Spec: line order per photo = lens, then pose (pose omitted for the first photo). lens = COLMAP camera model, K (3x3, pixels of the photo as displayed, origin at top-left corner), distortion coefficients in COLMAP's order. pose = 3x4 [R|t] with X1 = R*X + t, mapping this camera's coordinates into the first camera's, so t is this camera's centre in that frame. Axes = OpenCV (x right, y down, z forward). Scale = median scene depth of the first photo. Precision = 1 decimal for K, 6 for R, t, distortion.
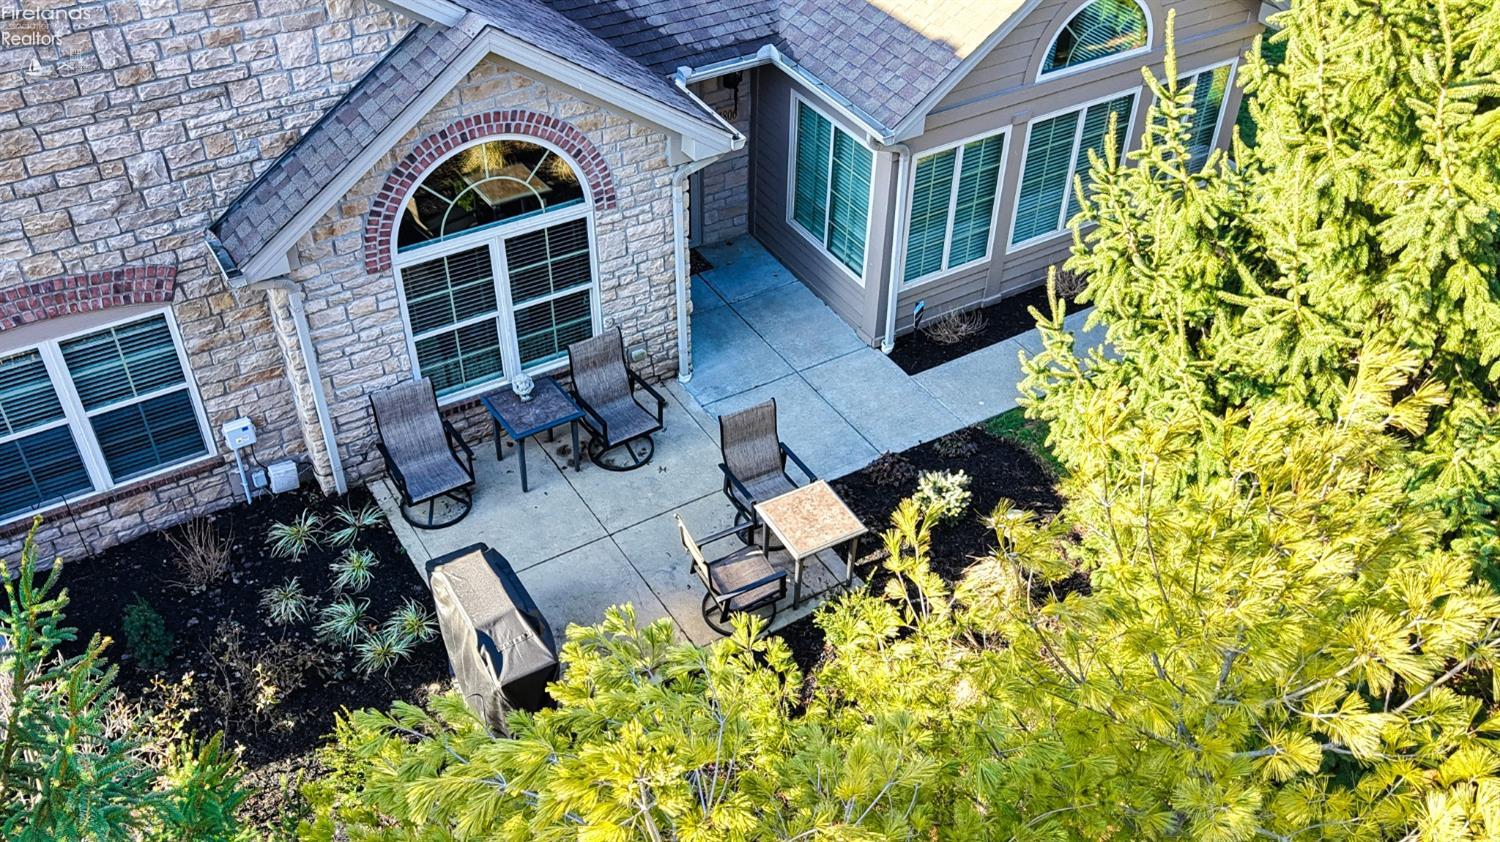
lens RADIAL K [[1311.5, 0, 750.0], [0, 1311.5, 421.0], [0, 0, 1]] dist [-0.002396, -0.005081]
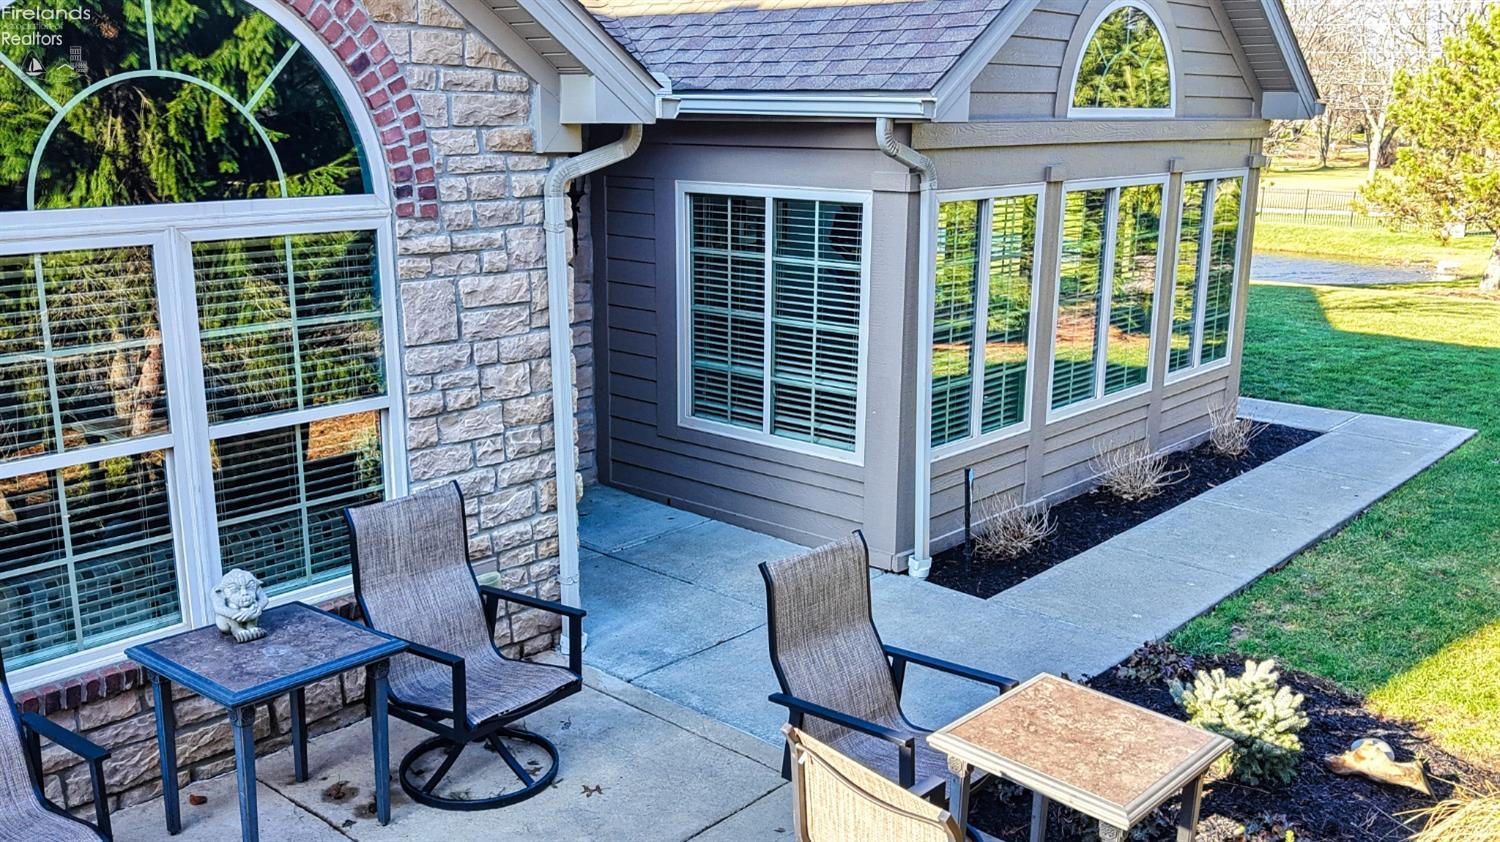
lens RADIAL K [[1311.5, 0, 750.0], [0, 1311.5, 421.0], [0, 0, 1]] dist [-0.002396, -0.005081]
pose [[0.958823, -0.075679, 0.273737, -0.124570], [0.186698, 0.894277, -0.406711, 0.112441], [-0.214017, 0.441069, 0.871582, 0.571979]]
